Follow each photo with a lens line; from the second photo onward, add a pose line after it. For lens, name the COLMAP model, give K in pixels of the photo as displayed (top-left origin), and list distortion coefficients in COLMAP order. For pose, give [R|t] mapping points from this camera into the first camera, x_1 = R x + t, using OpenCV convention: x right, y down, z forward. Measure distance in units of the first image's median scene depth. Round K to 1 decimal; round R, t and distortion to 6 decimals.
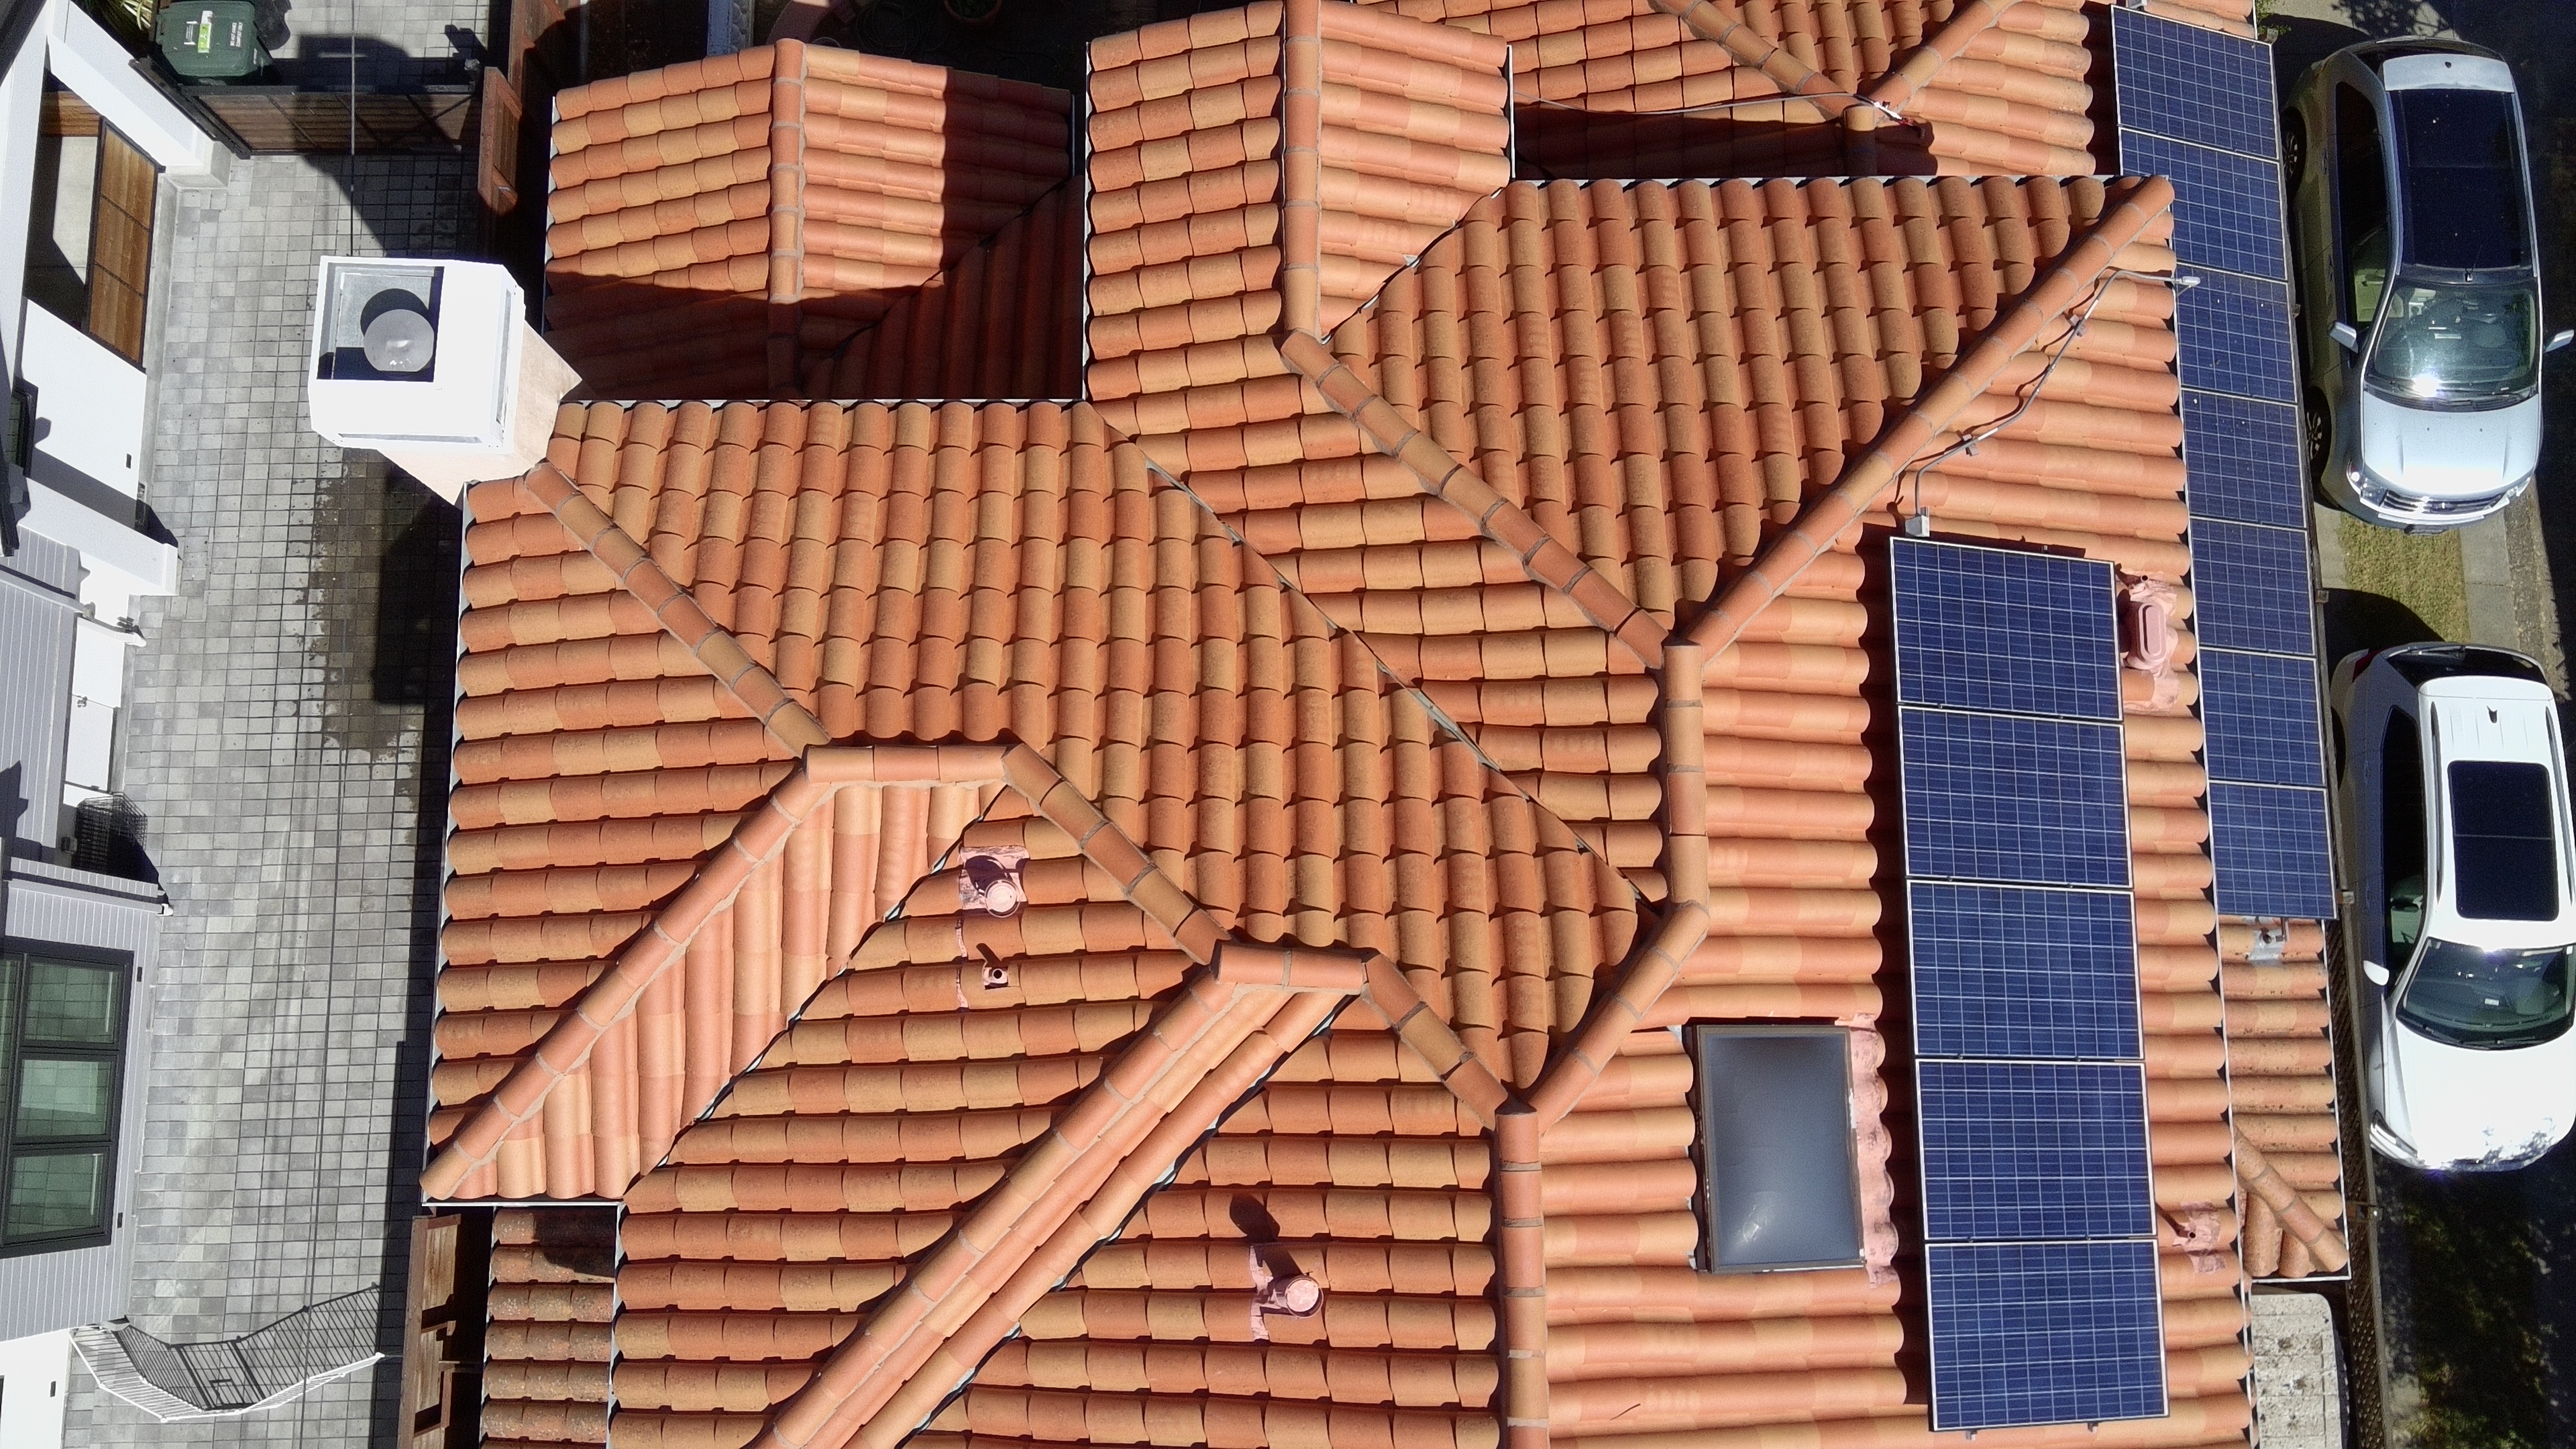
lens RADIAL K [[2130.4, 0, 1264.9], [0, 2130.4, 744.0], [0, 0, 1]] dist [0.106814, -0.154922]
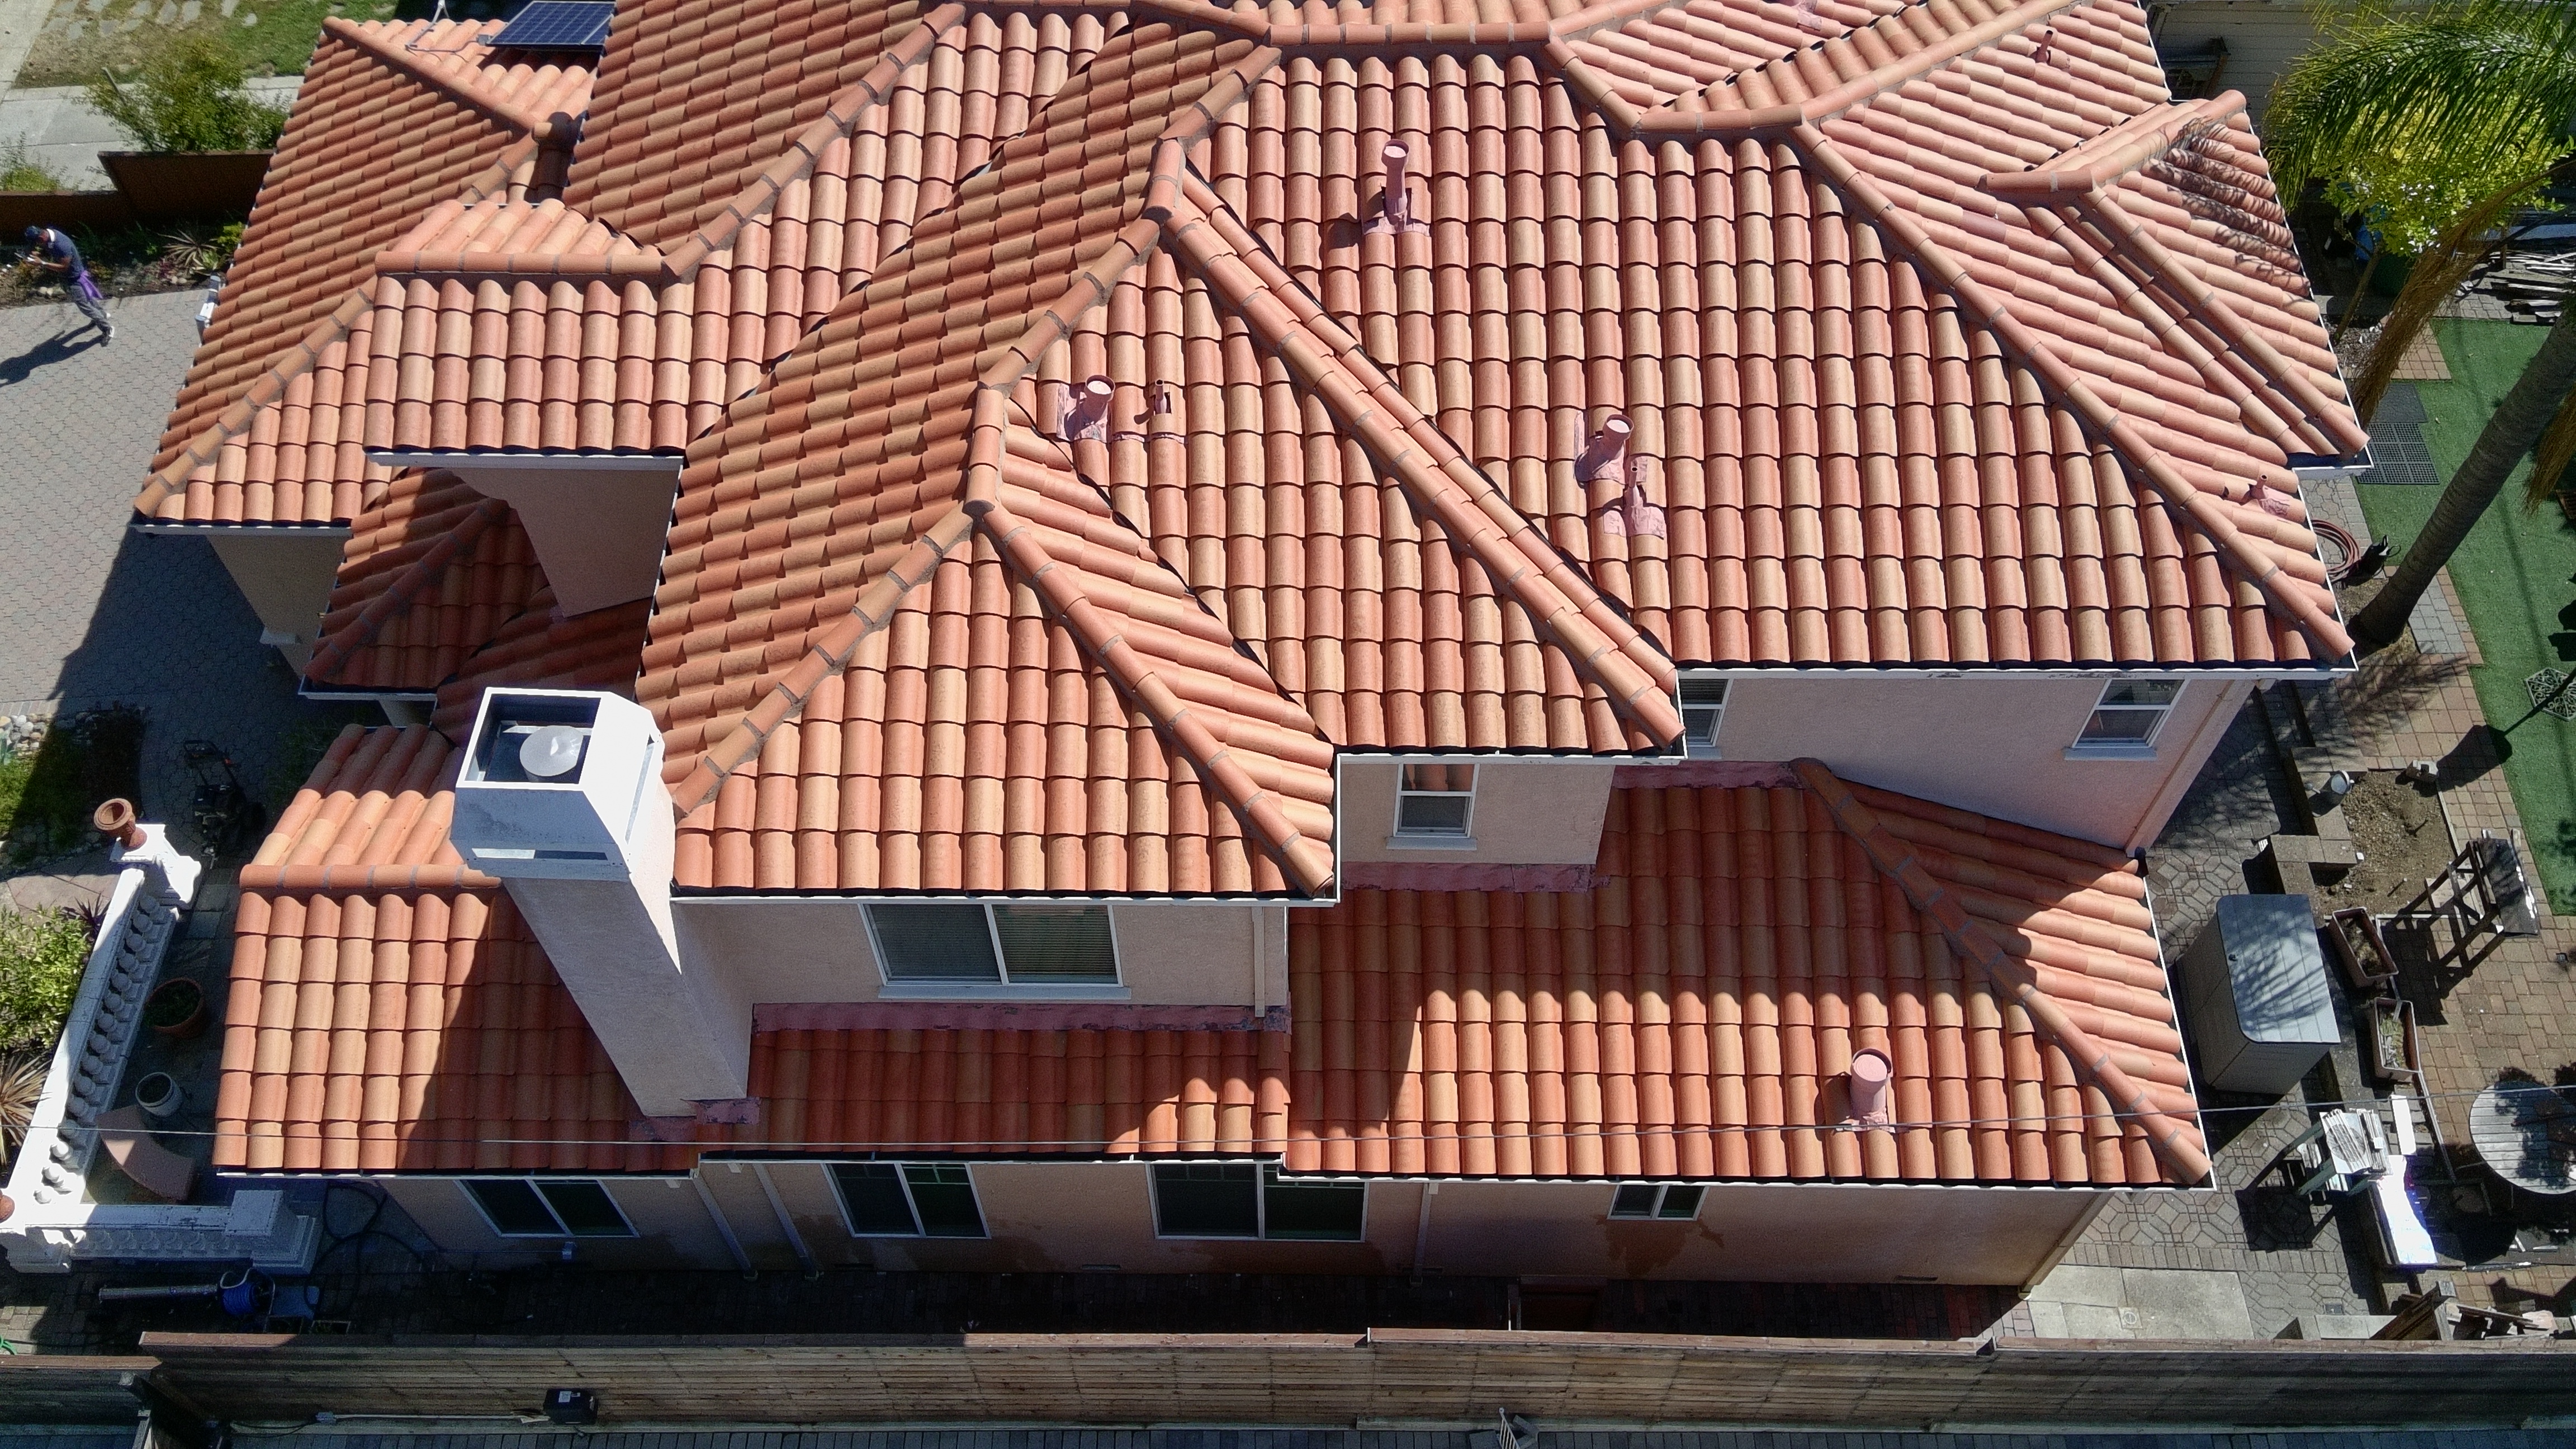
lens RADIAL K [[2130.4, 0, 1266.6], [0, 2130.4, 738.0], [0, 0, 1]] dist [0.106814, -0.154922]
pose [[0.015845, -0.829122, 0.558843, -0.960513], [0.988820, 0.095873, 0.114205, 0.043158], [-0.148268, 0.550786, 0.821372, 0.055898]]
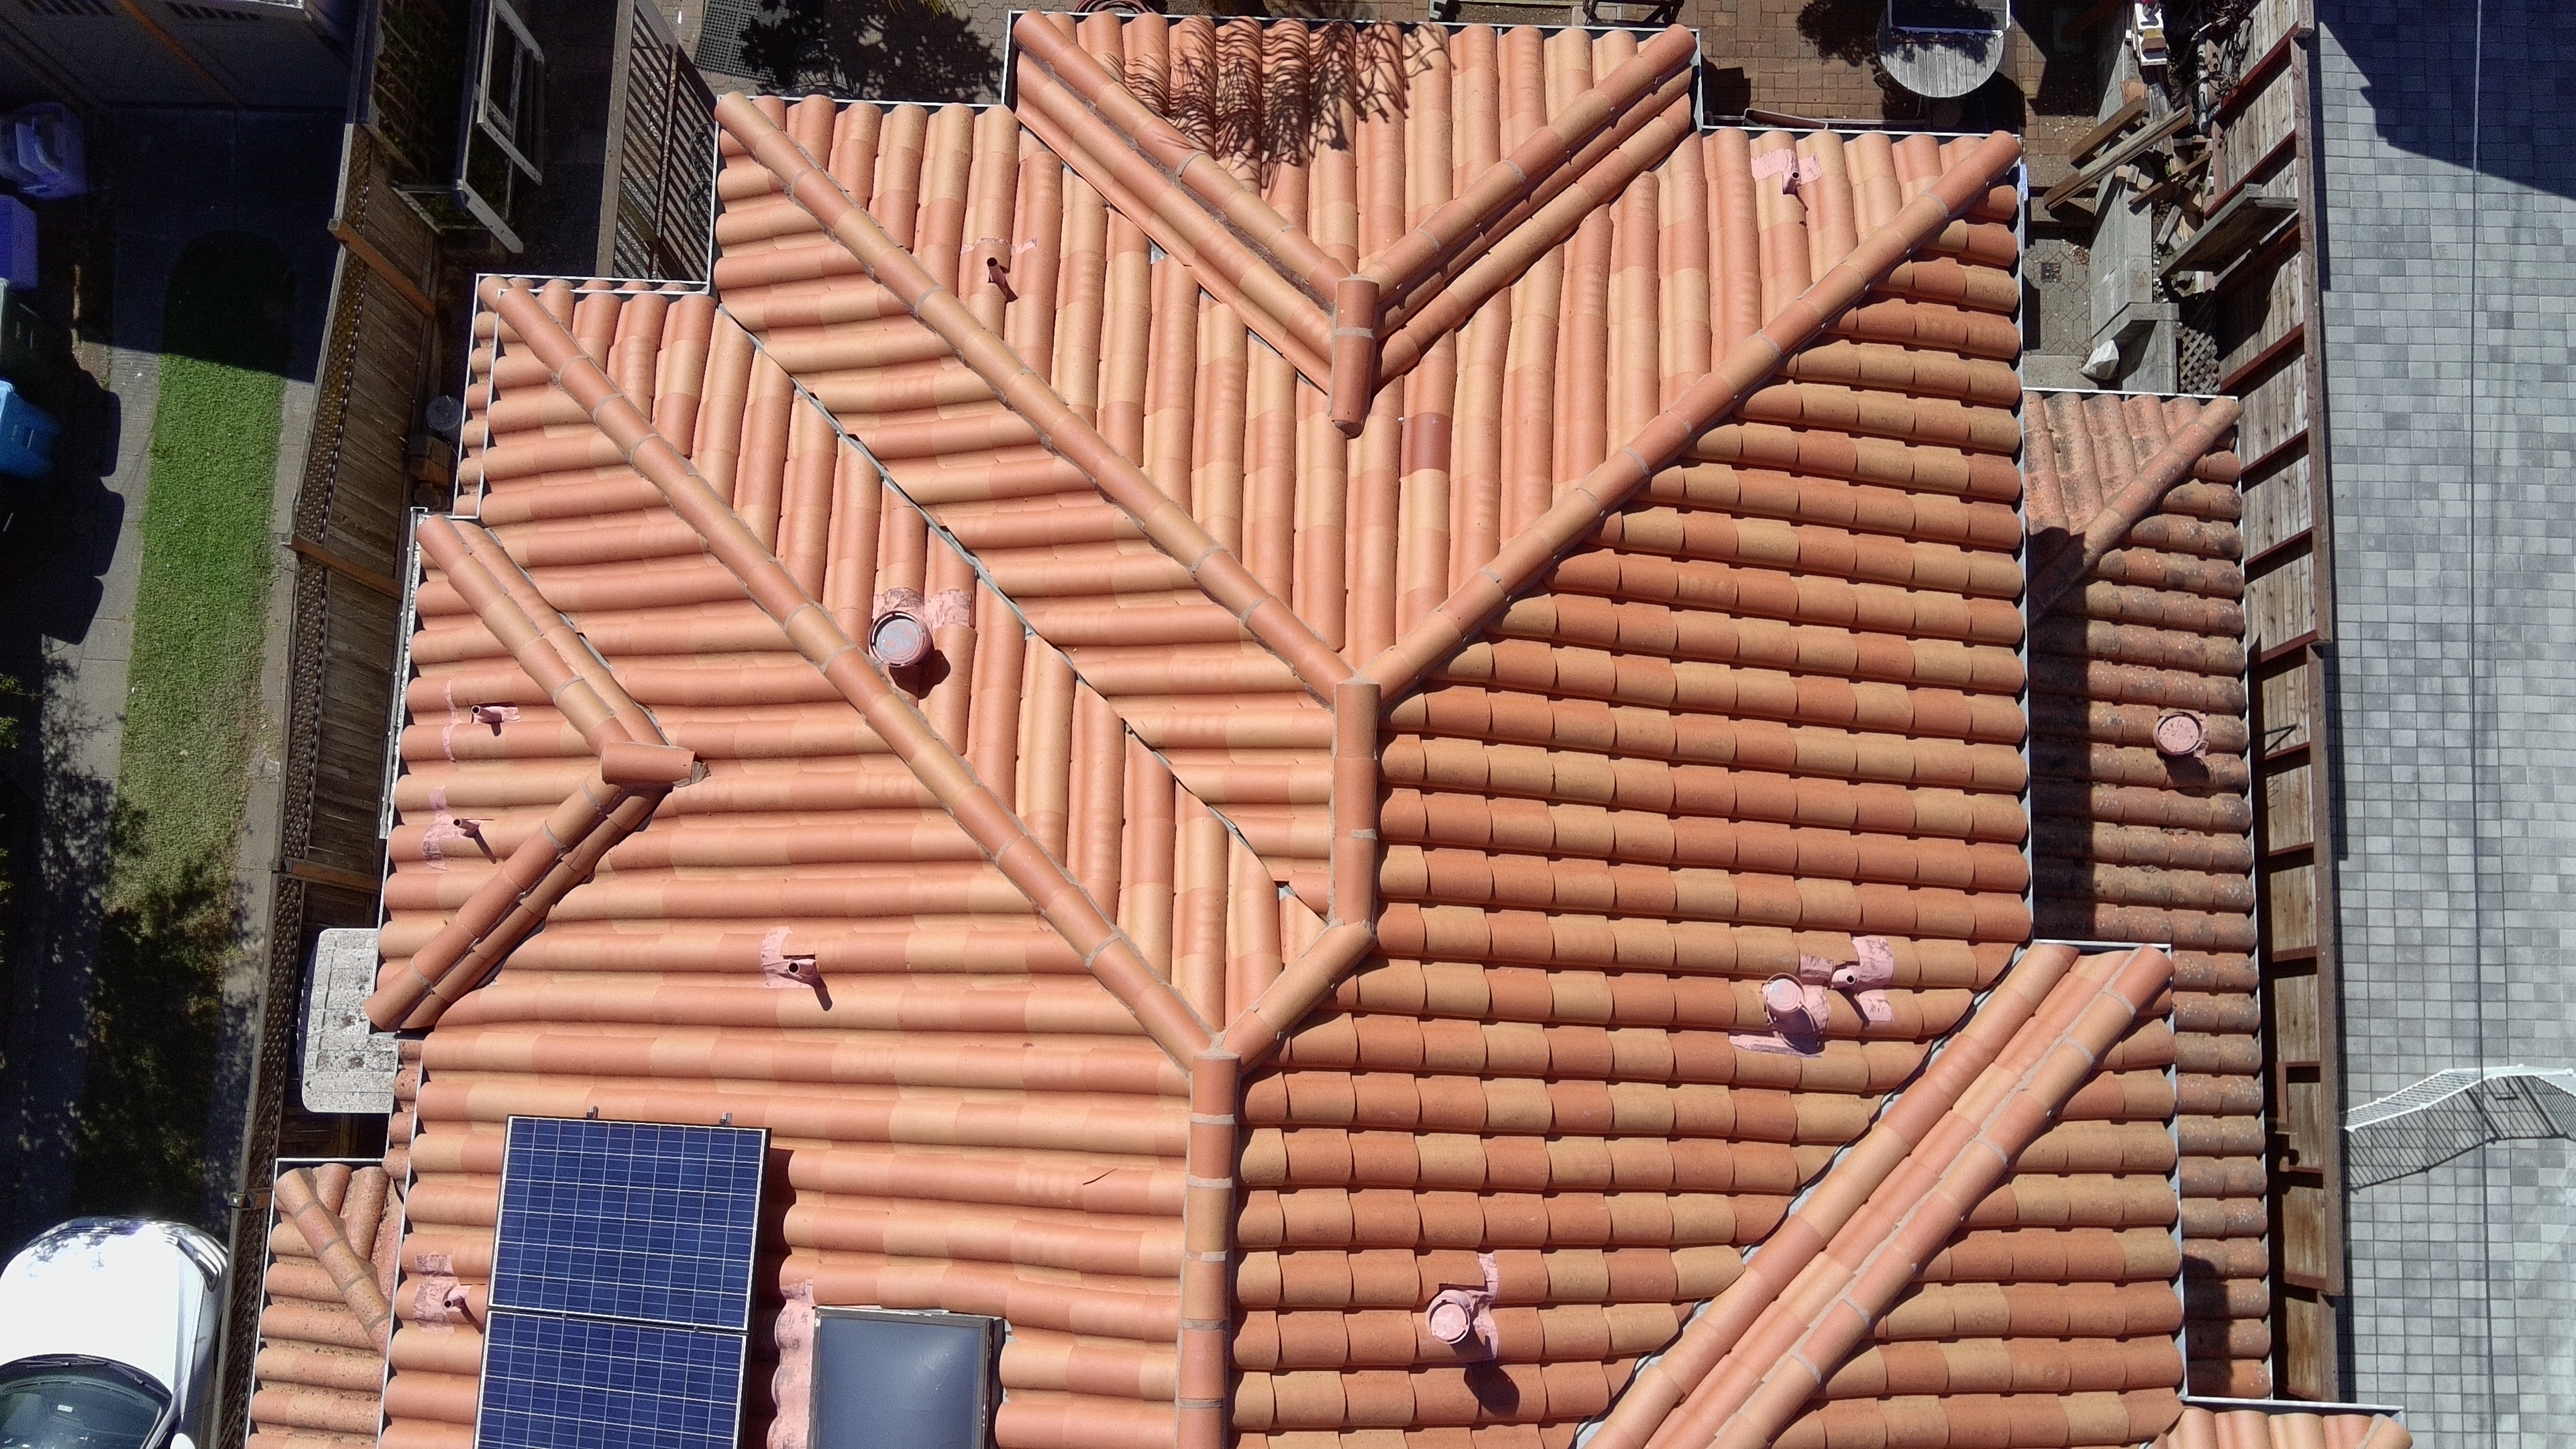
lens RADIAL K [[2137.9, 0, 1264.4], [0, 2137.9, 738.5], [0, 0, 1]] dist [0.116751, -0.195954]
pose [[-0.999069, -0.038943, 0.018567, 0.076743], [0.042811, -0.948159, 0.314901, 0.176655], [0.005341, 0.315402, 0.948943, 0.059953]]
